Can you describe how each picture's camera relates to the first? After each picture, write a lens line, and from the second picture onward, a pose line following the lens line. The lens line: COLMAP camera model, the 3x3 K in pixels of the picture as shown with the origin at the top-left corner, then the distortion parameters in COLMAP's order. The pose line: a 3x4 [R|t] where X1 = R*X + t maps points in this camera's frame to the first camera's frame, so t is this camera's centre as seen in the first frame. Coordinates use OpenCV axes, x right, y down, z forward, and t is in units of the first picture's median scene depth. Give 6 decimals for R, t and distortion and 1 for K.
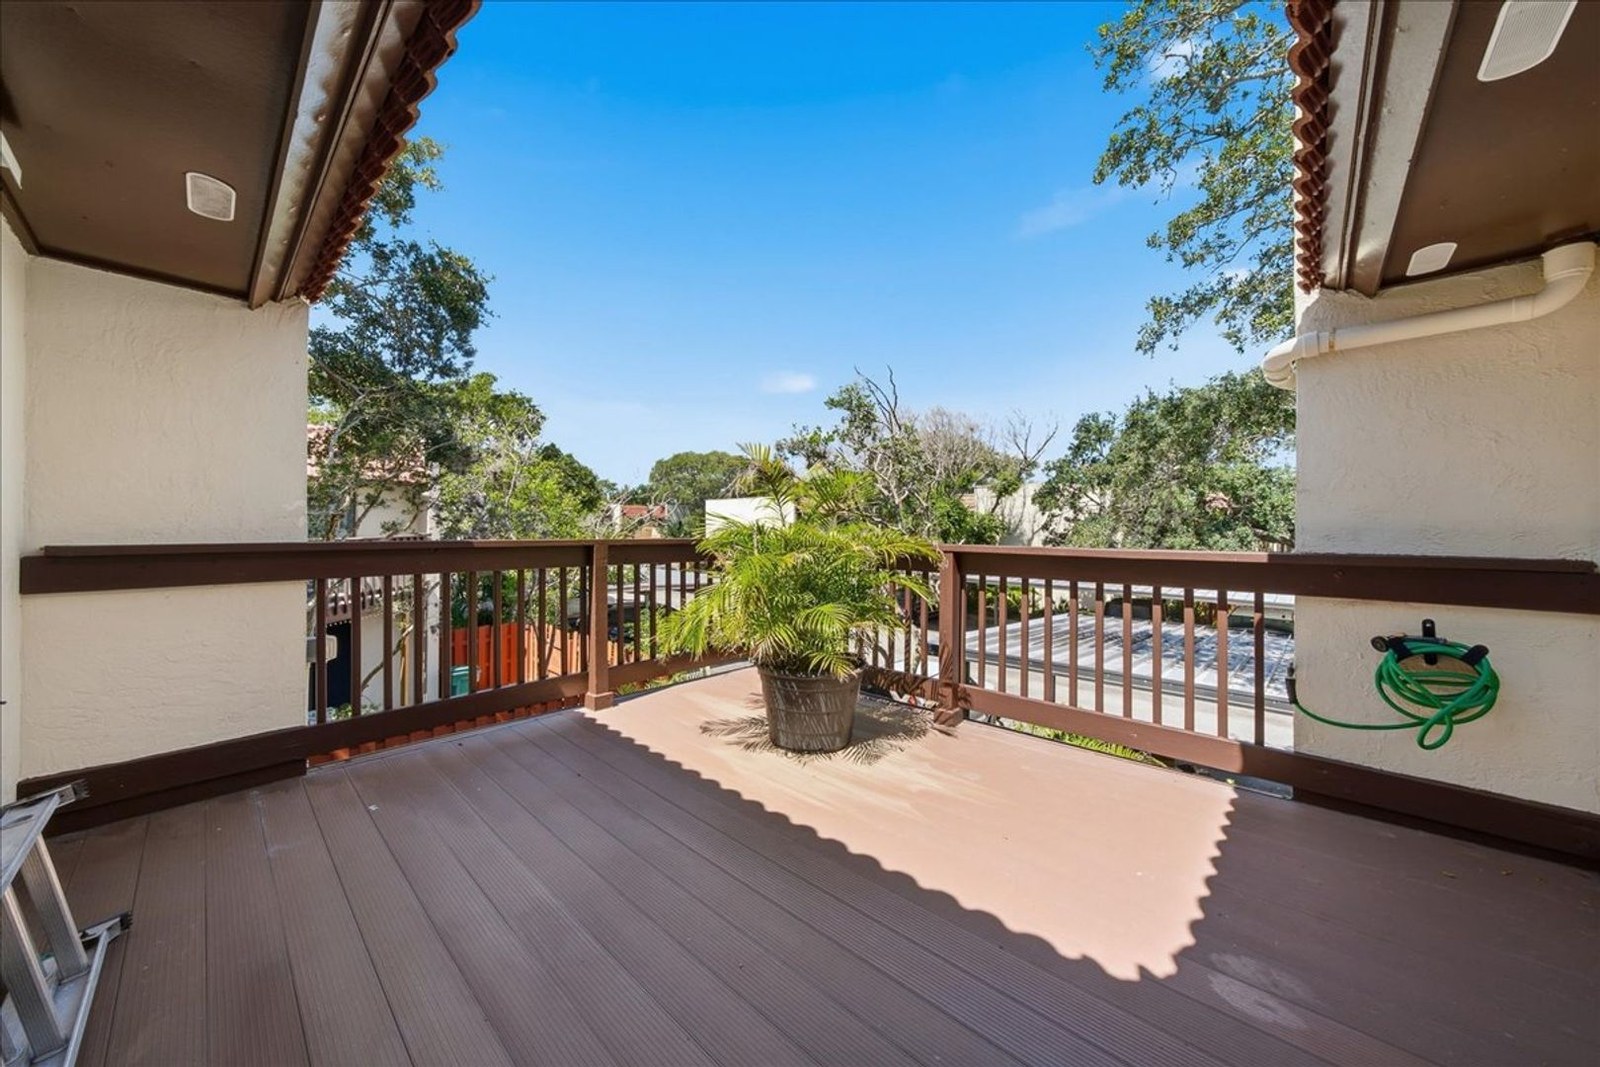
lens RADIAL K [[556.4, 0, 796.2], [0, 556.4, 531.2], [0, 0, 1]] dist [0.007604, 0.000193]
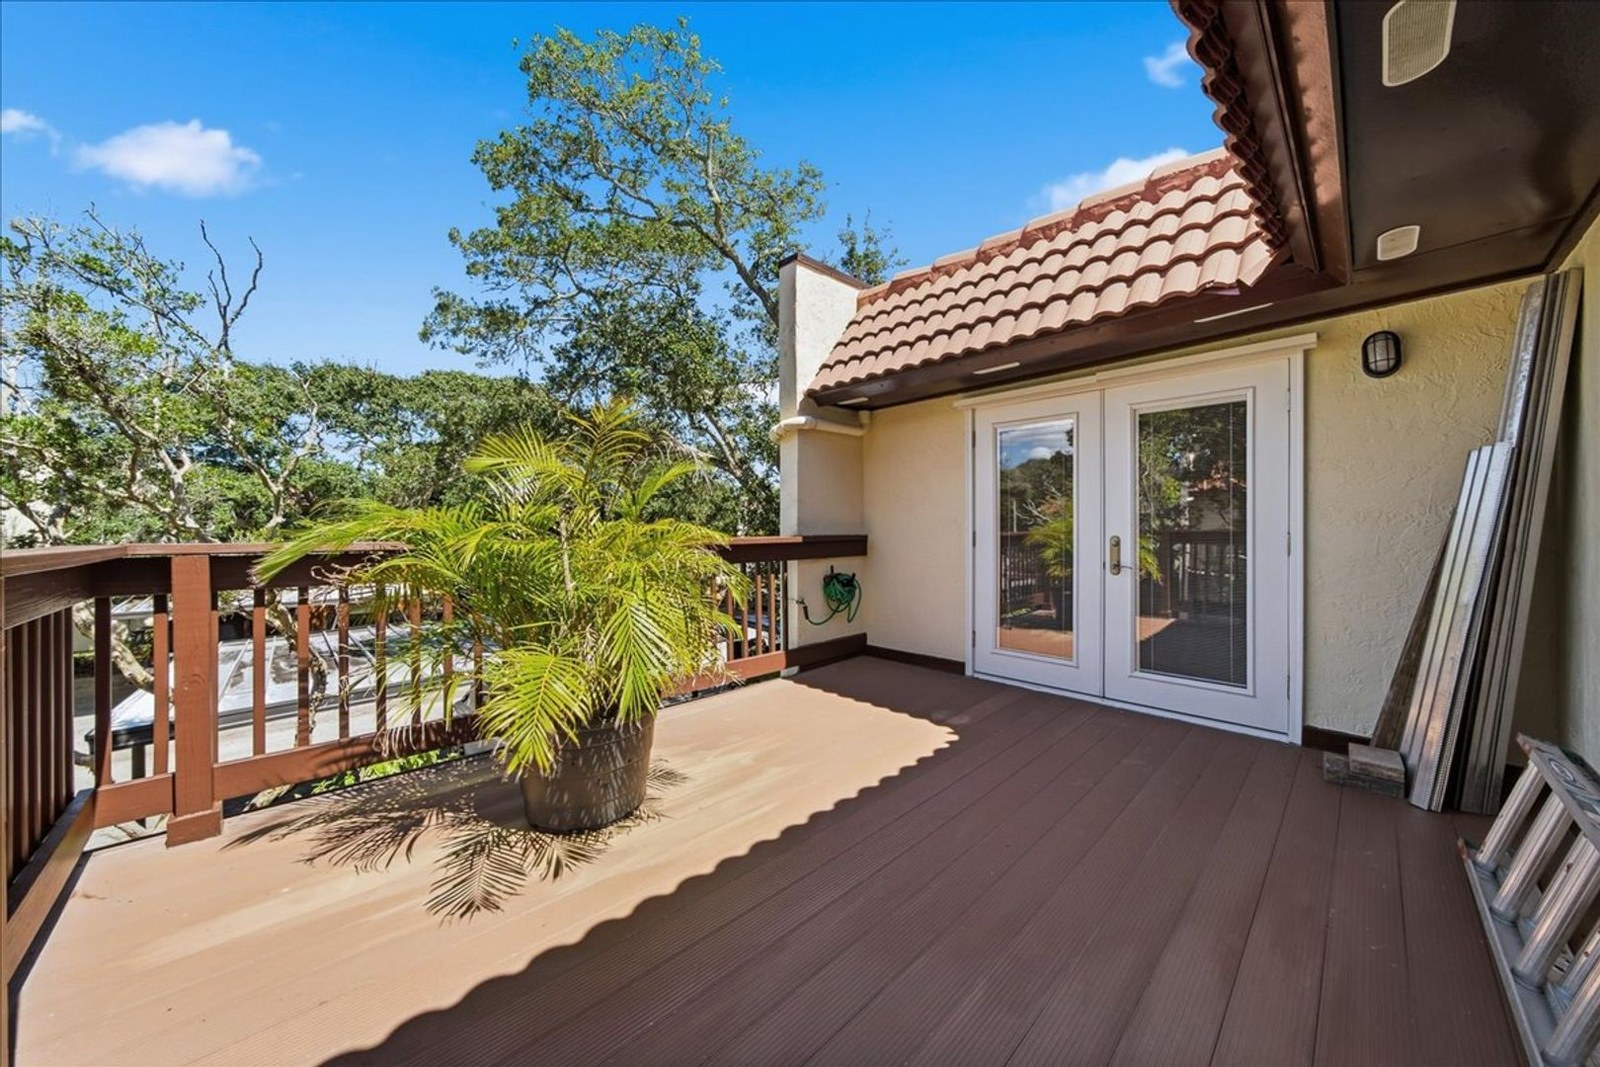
lens RADIAL K [[556.4, 0, 796.2], [0, 556.4, 531.2], [0, 0, 1]] dist [0.007604, 0.000193]
pose [[0.052191, -0.006073, 0.998619, -0.807119], [0.005155, 0.999970, 0.005811, 0.006385], [-0.998624, 0.004844, 0.052221, 0.794576]]
